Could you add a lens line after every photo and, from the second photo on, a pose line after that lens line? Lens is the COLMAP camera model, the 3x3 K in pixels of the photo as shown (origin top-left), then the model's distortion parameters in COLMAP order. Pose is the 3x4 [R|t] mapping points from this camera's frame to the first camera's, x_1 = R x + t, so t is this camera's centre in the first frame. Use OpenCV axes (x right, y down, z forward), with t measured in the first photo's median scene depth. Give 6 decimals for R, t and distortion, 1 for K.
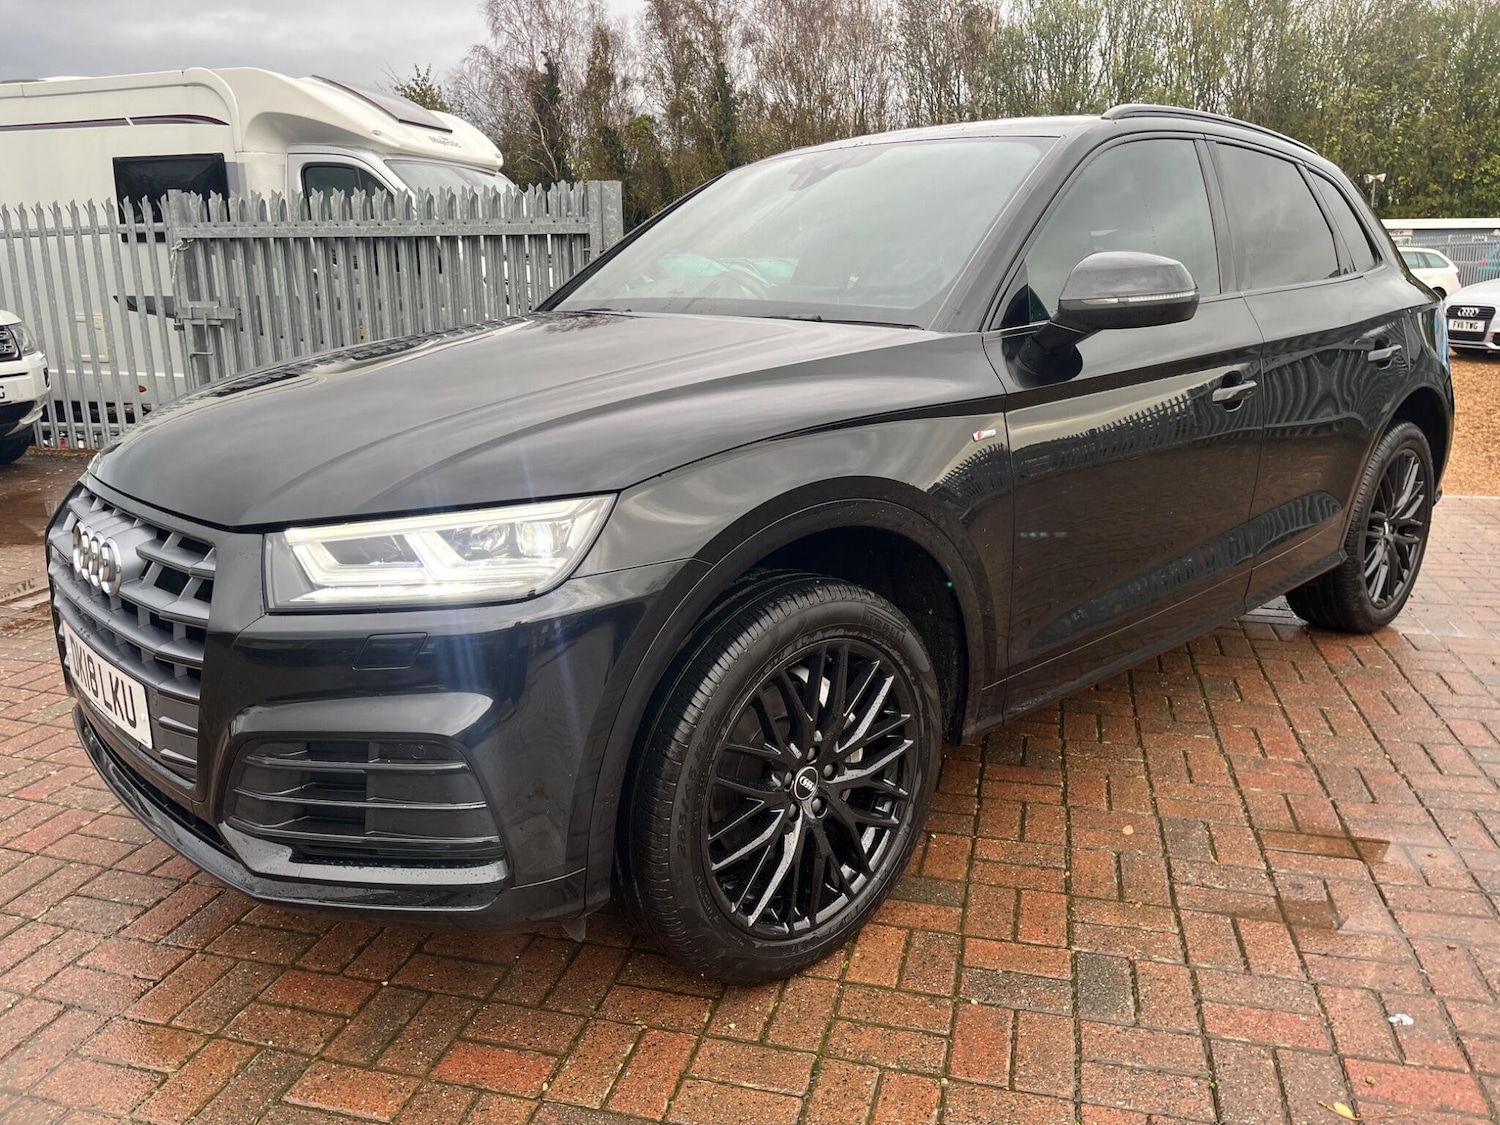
lens RADIAL K [[1133.7, 0, 755.0], [0, 1133.7, 554.6], [0, 0, 1]] dist [0.094738, -0.135335]
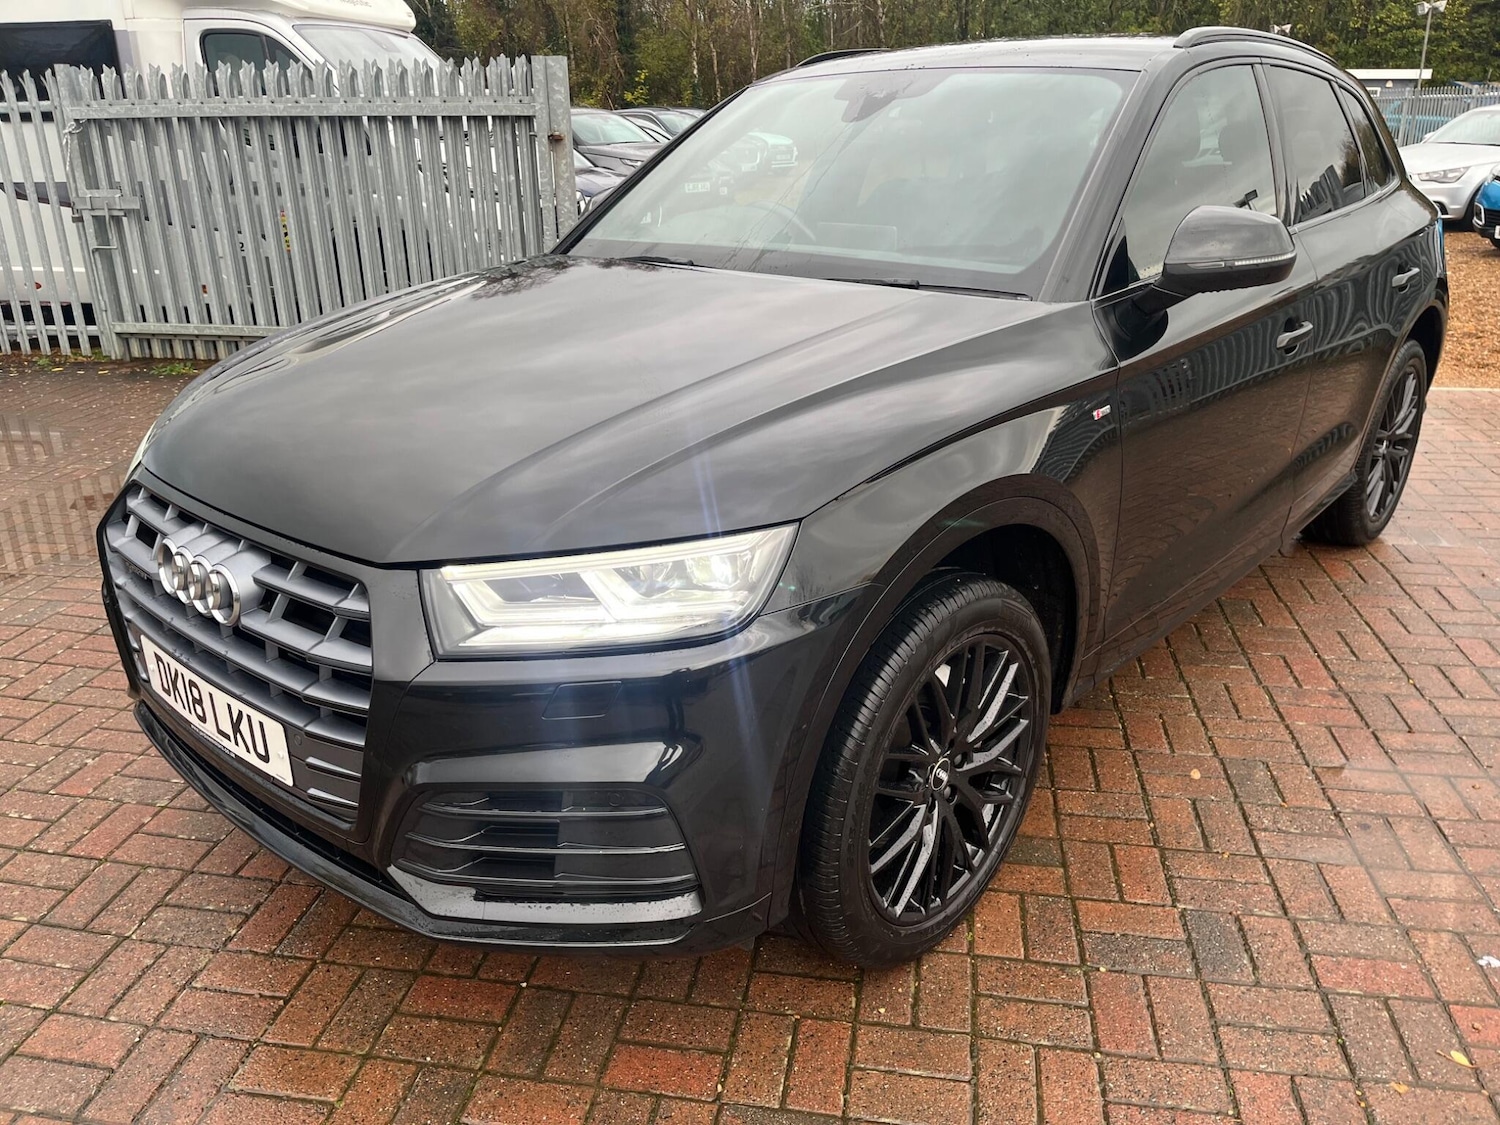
lens RADIAL K [[1136.0, 0, 764.4], [0, 1136.0, 567.6], [0, 0, 1]] dist [0.085533, -0.120861]
pose [[0.995016, -0.035178, 0.093299, -0.175388], [0.022644, 0.990971, 0.132147, -0.104677], [-0.097106, -0.129376, 0.986829, 0.034339]]
